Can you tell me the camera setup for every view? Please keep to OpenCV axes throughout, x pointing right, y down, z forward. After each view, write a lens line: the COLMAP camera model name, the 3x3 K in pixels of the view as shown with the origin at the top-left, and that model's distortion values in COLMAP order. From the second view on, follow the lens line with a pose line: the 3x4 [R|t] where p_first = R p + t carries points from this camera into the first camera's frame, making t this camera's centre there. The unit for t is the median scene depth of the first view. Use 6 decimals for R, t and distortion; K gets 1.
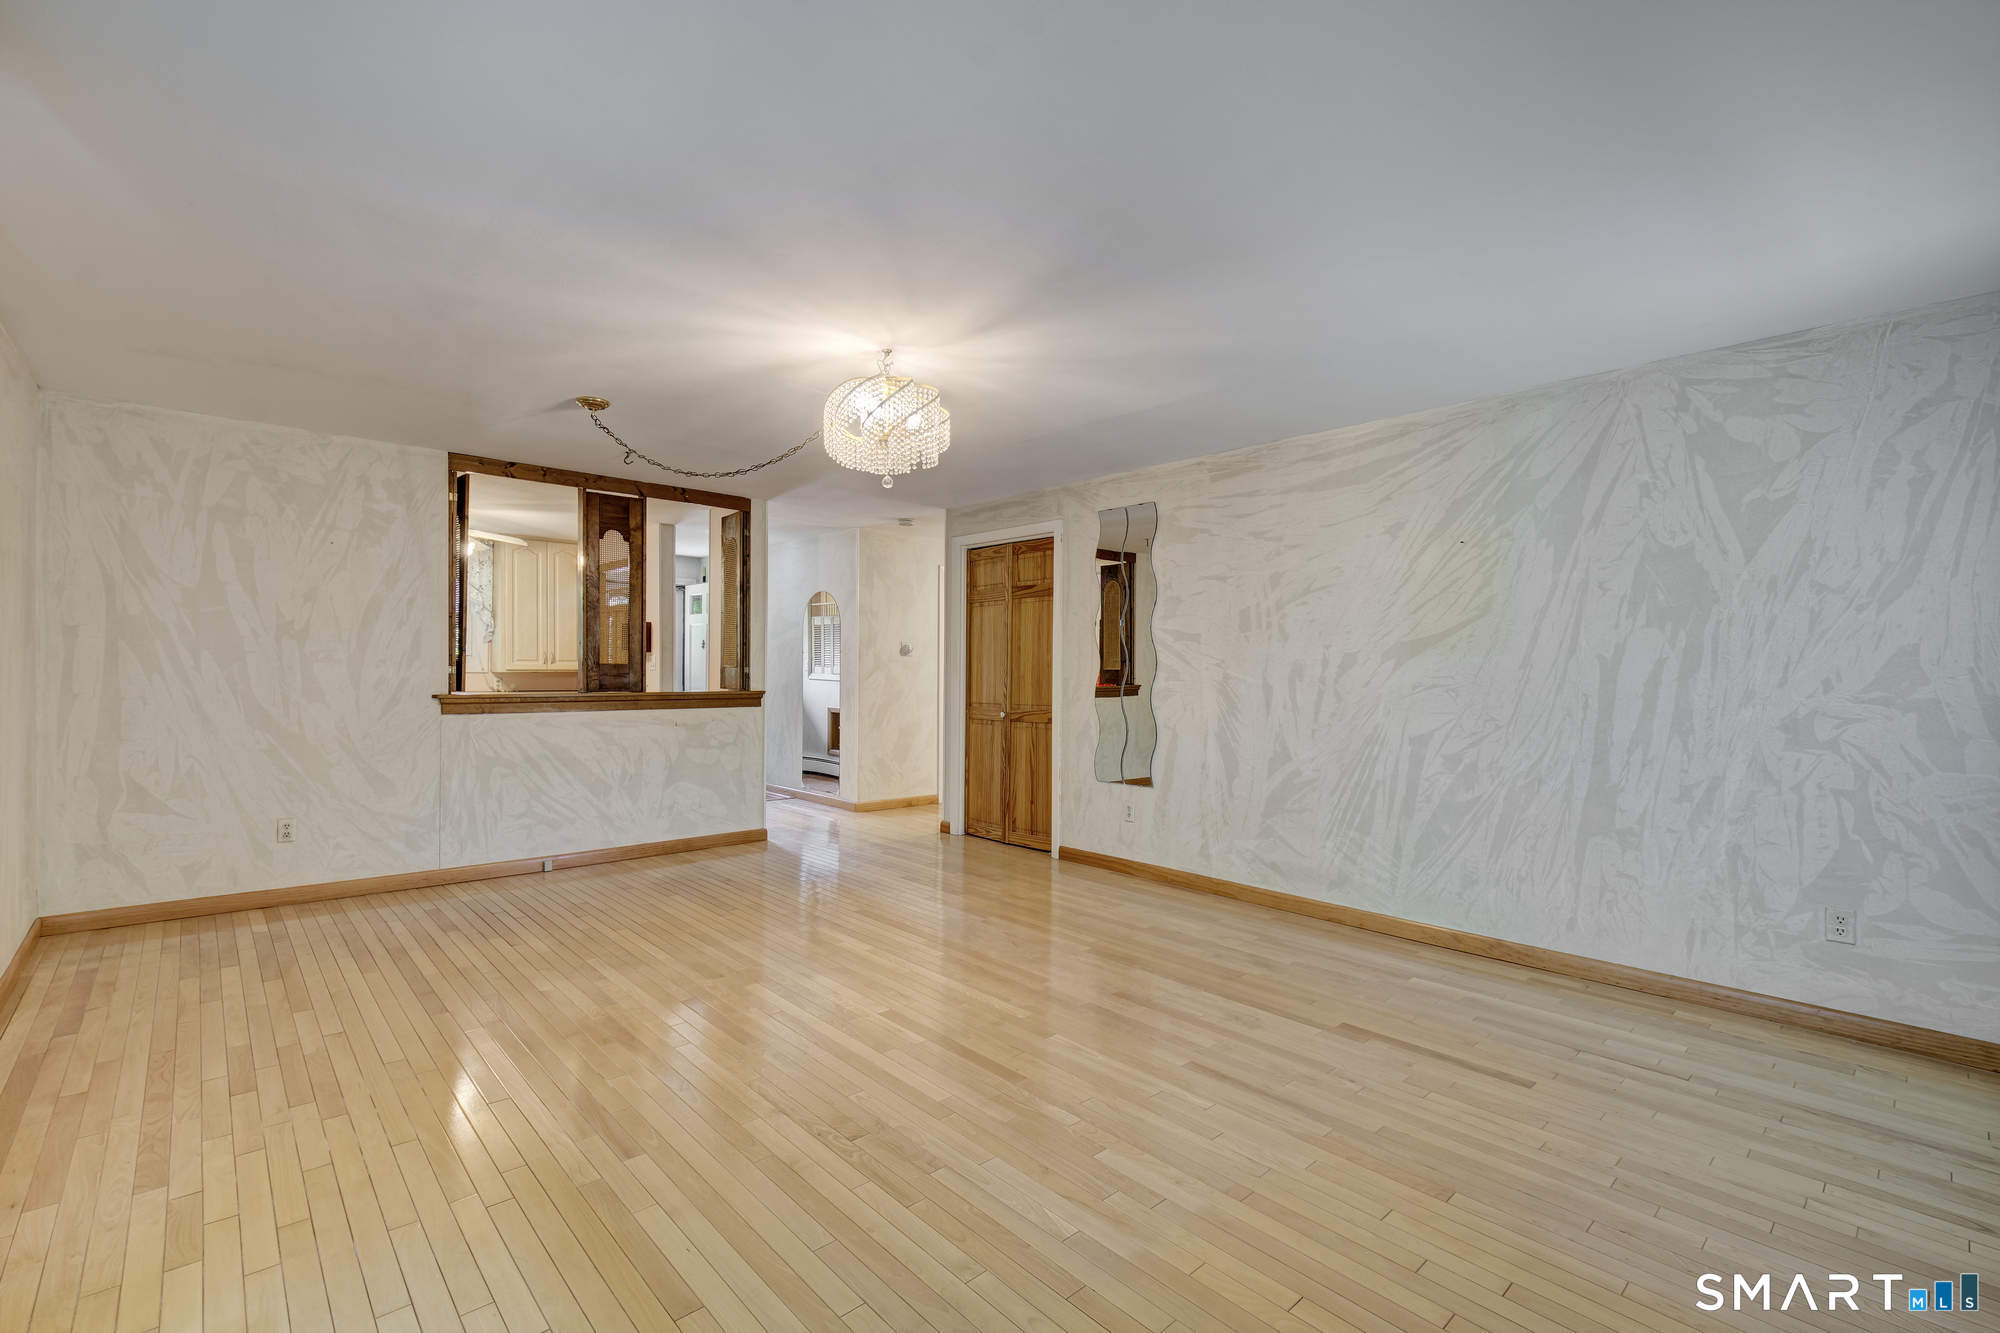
lens RADIAL K [[884.2, 0, 1000.0], [0, 884.2, 666.5], [0, 0, 1]] dist [0.046934, -0.039839]
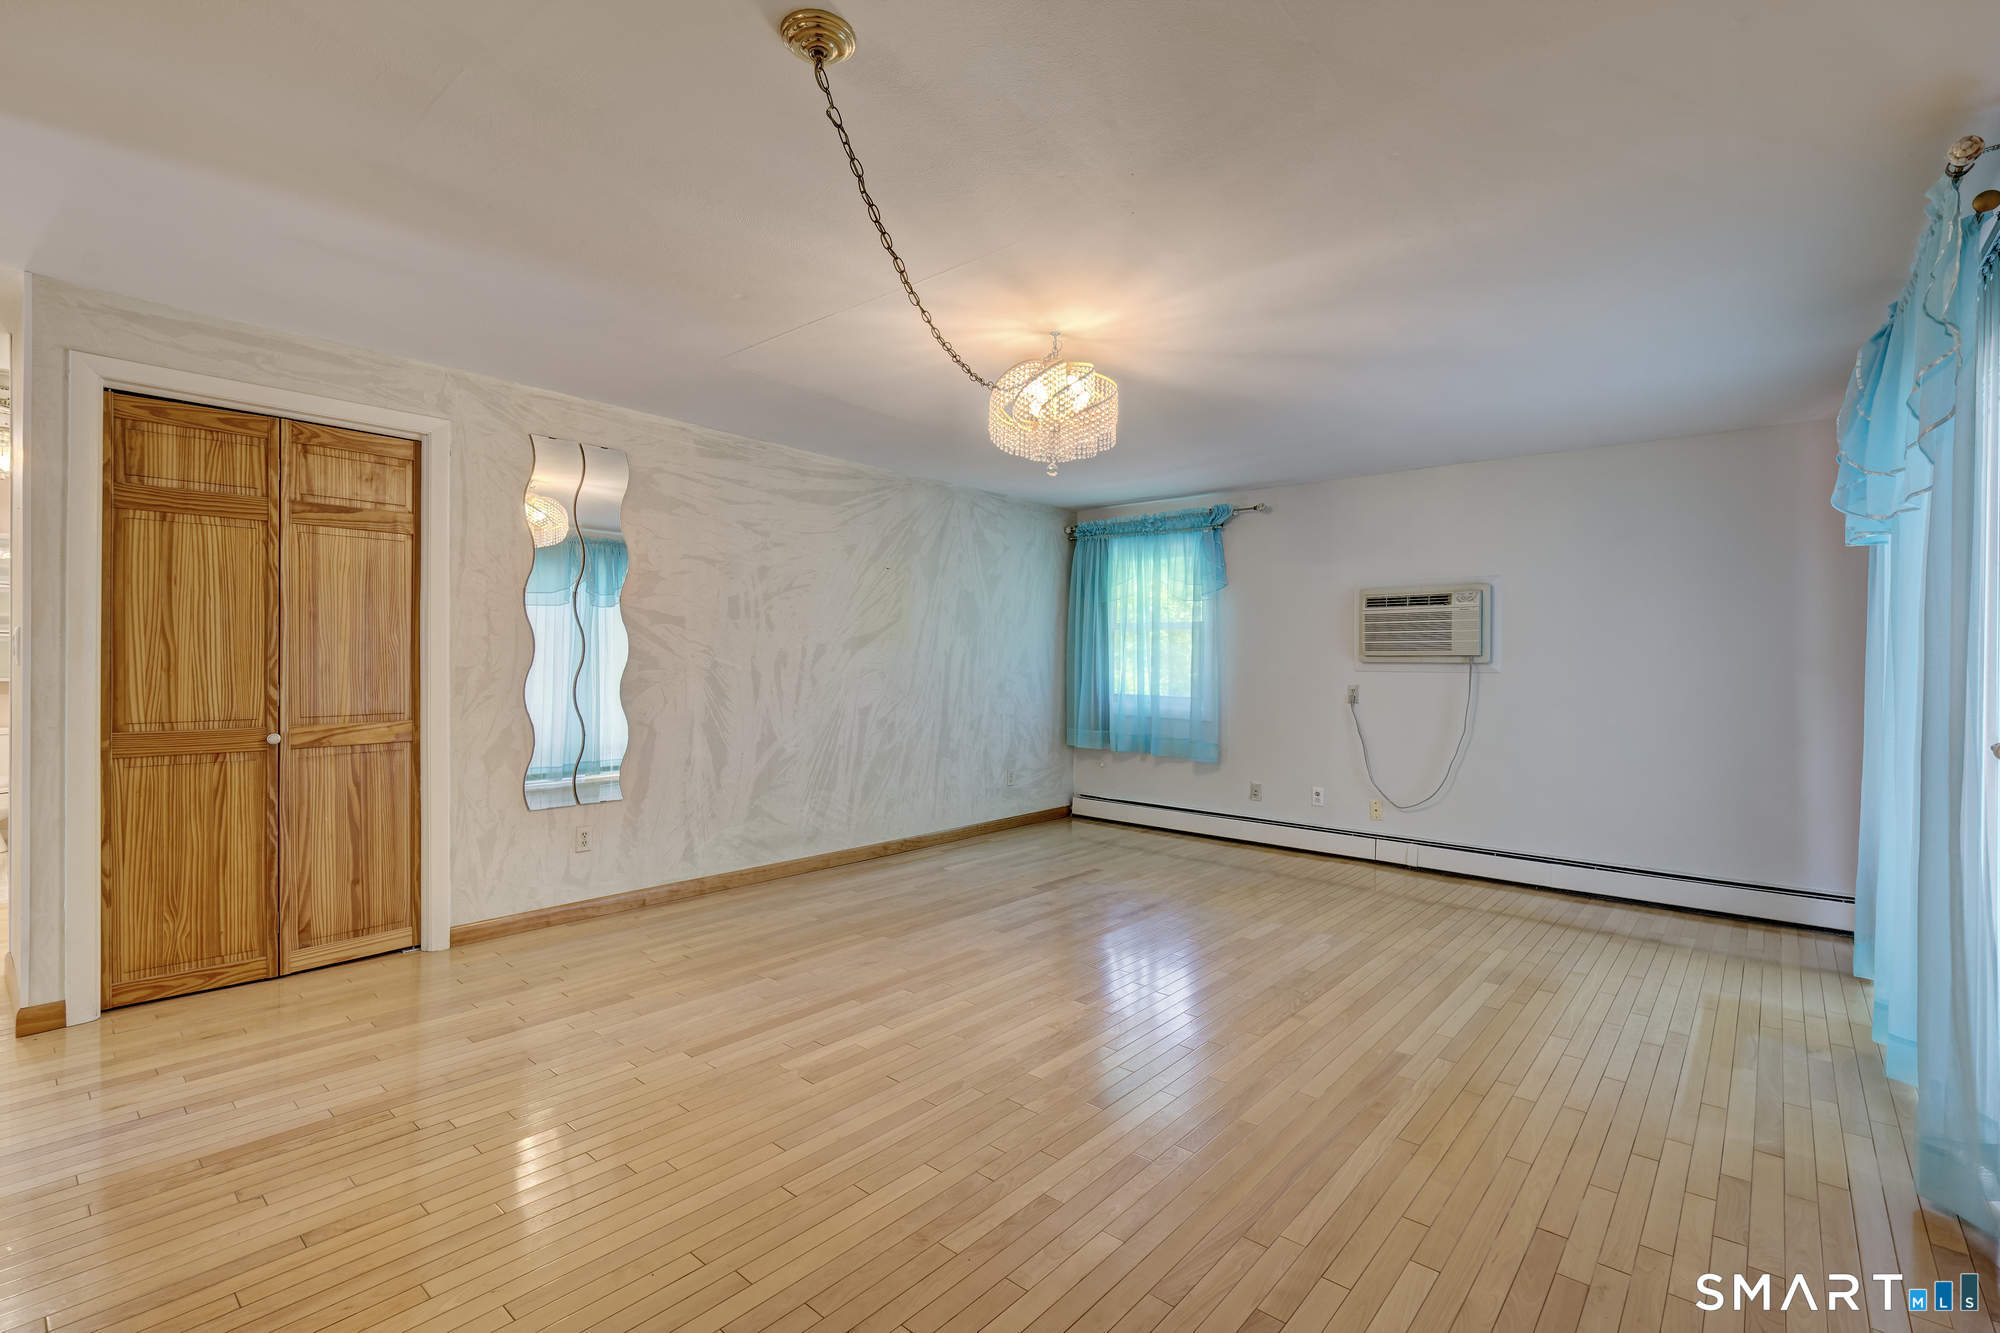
lens RADIAL K [[892.6, 0, 1006.9], [0, 892.6, 661.3], [0, 0, 1]] dist [0.017484, -0.018508]
pose [[-0.126820, -0.009862, 0.991877, -0.780930], [-0.017732, 0.999813, 0.007674, -0.005158], [-0.991767, -0.016615, -0.126971, 0.845353]]
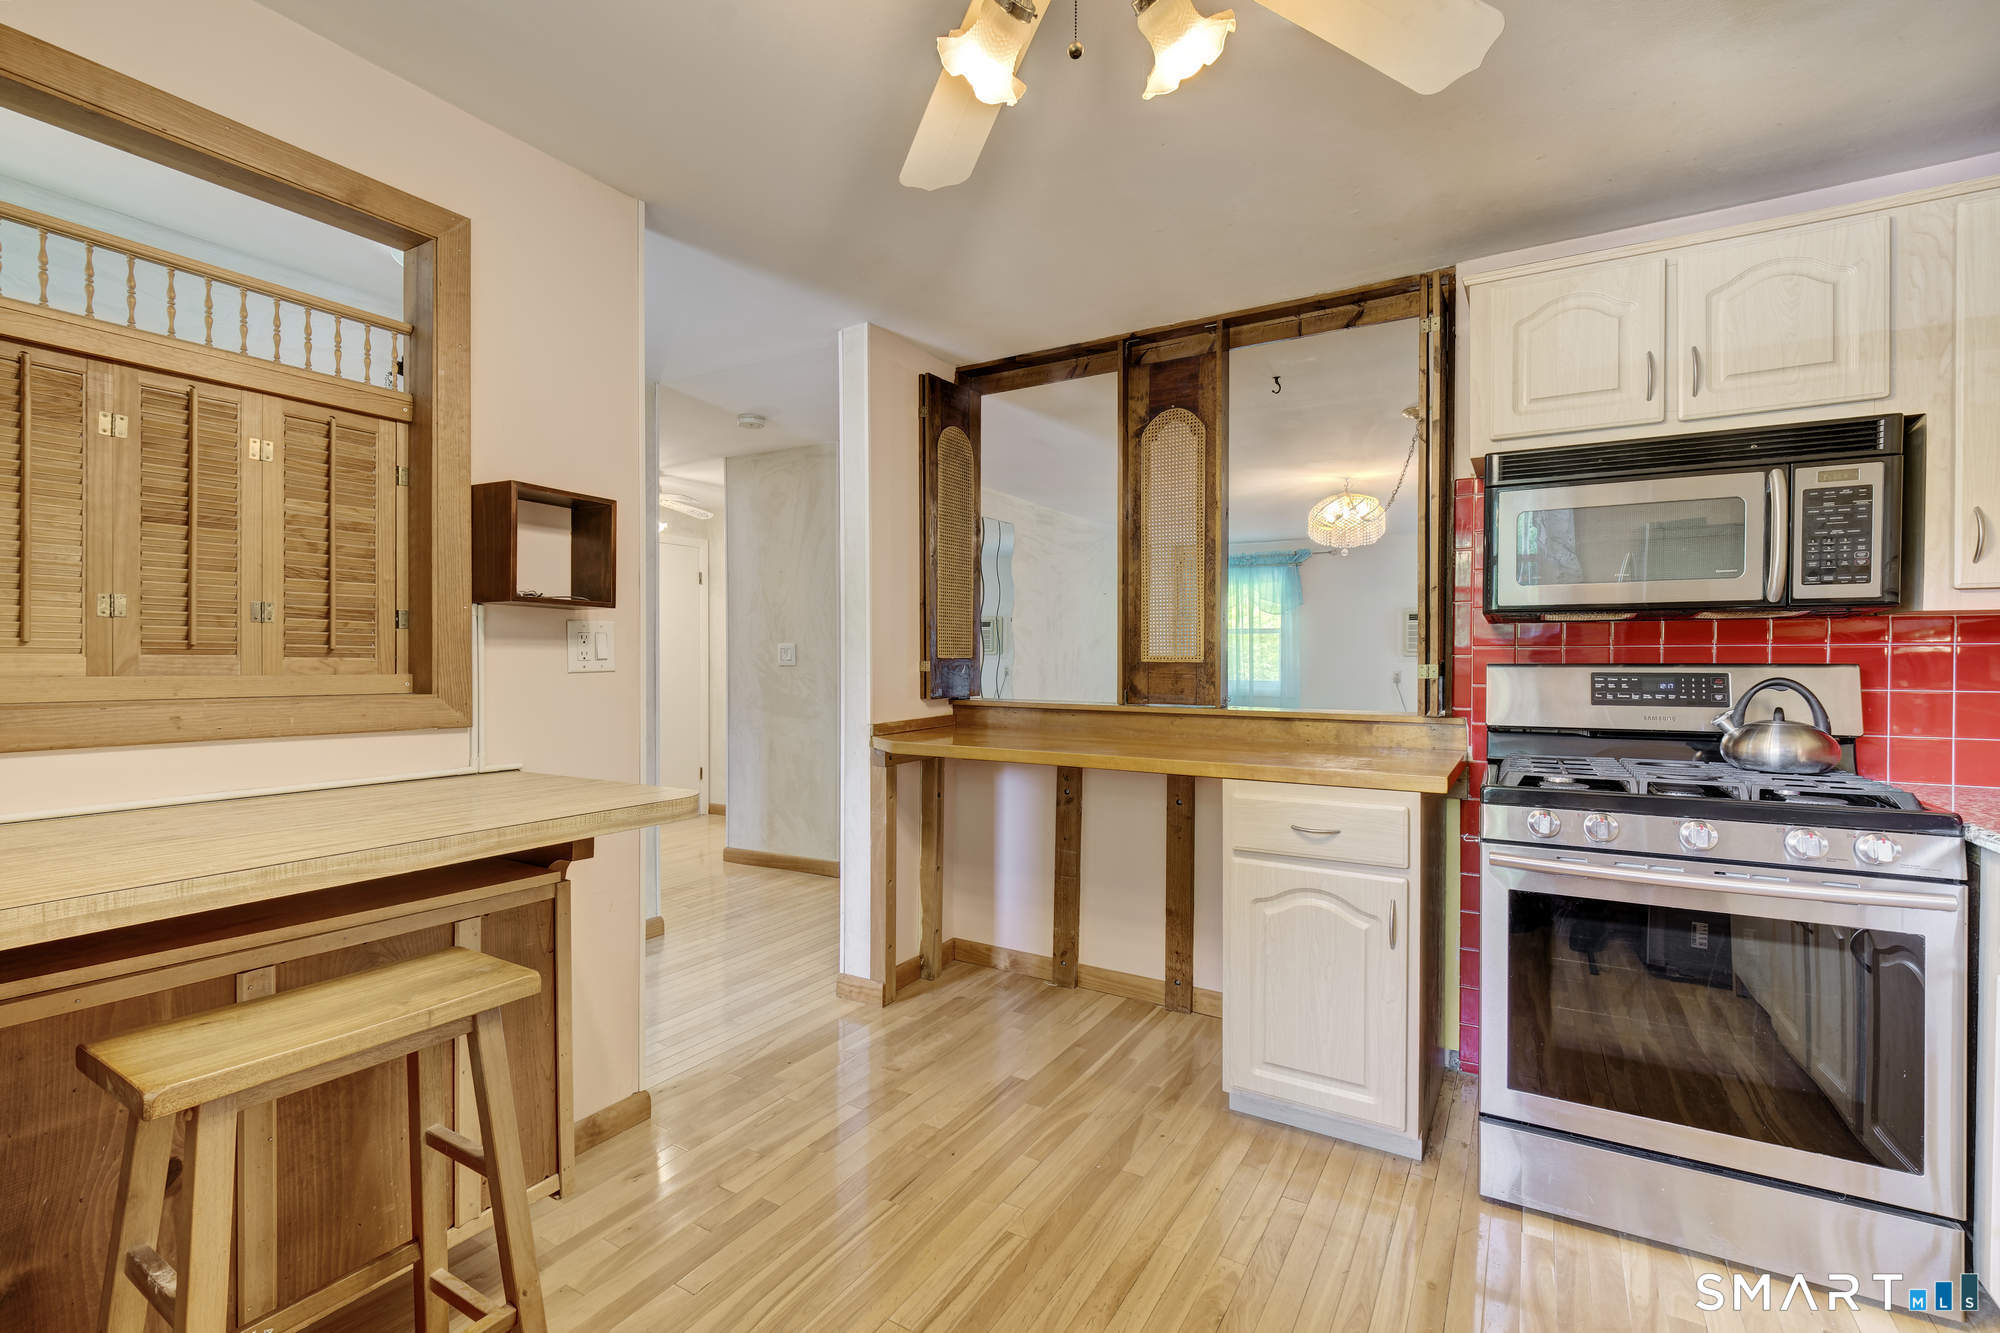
lens RADIAL K [[884.2, 0, 1000.0], [0, 884.2, 666.5], [0, 0, 1]] dist [0.046934, -0.039839]
pose [[-0.289912, -0.020650, 0.956831, -1.173620], [-0.009972, 0.999778, 0.018556, -0.006242], [-0.957001, -0.004162, -0.290053, 1.568105]]
